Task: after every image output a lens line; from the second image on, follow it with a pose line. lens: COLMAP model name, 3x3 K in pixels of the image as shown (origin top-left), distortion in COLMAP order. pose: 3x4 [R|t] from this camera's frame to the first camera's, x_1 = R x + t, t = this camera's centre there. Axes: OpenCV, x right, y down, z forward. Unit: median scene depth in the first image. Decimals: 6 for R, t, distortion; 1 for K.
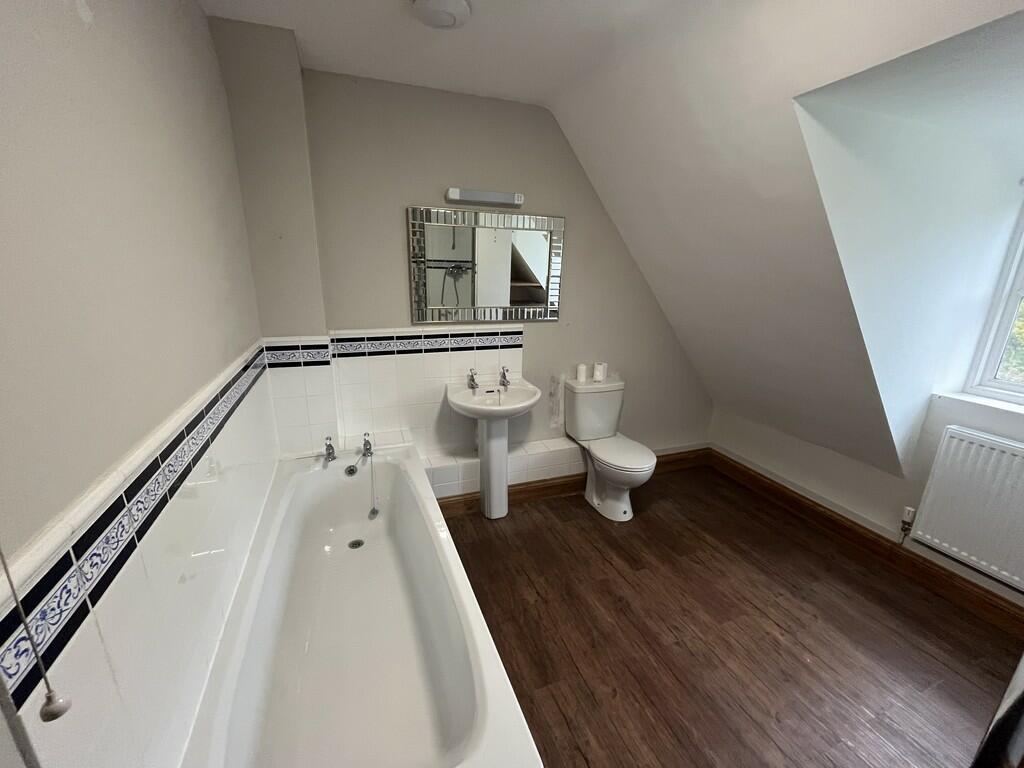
lens RADIAL K [[414.3, 0, 508.1], [0, 414.3, 384.9], [0, 0, 1]] dist [-0.006468, -0.000444]
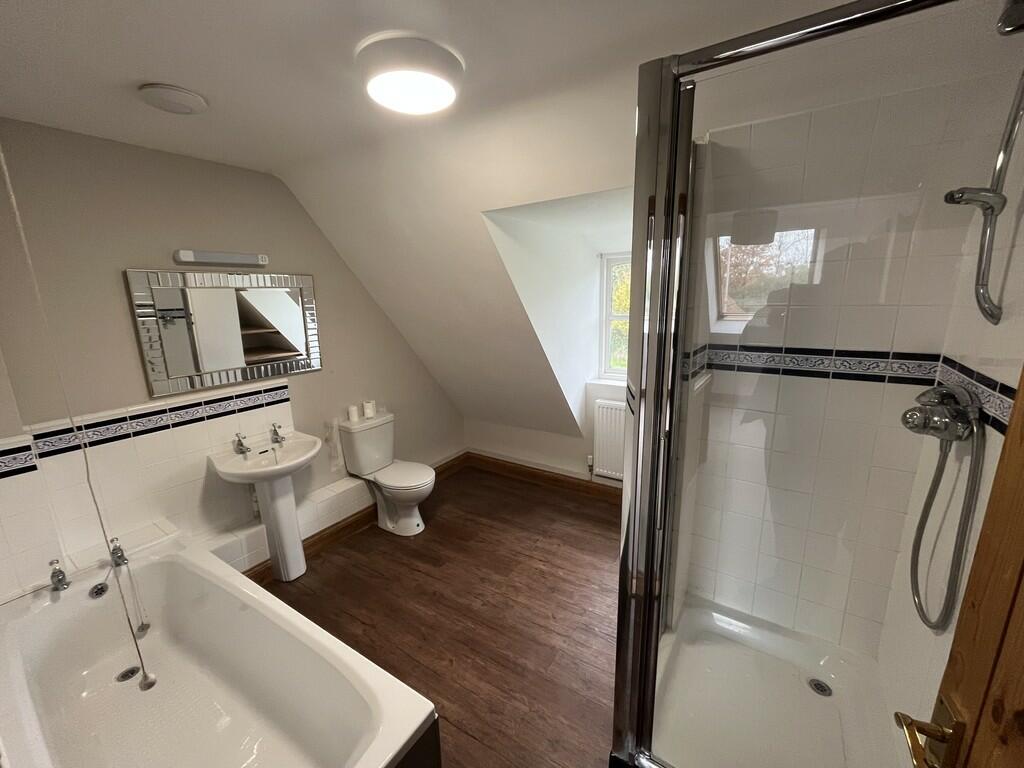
lens RADIAL K [[414.3, 0, 513.5], [0, 414.3, 387.2], [0, 0, 1]] dist [-0.006468, -0.000444]
pose [[0.800110, -0.166009, 0.576424, -0.119334], [0.197845, 0.980203, 0.007677, -0.026558], [-0.566287, 0.107900, 0.817115, -0.148821]]
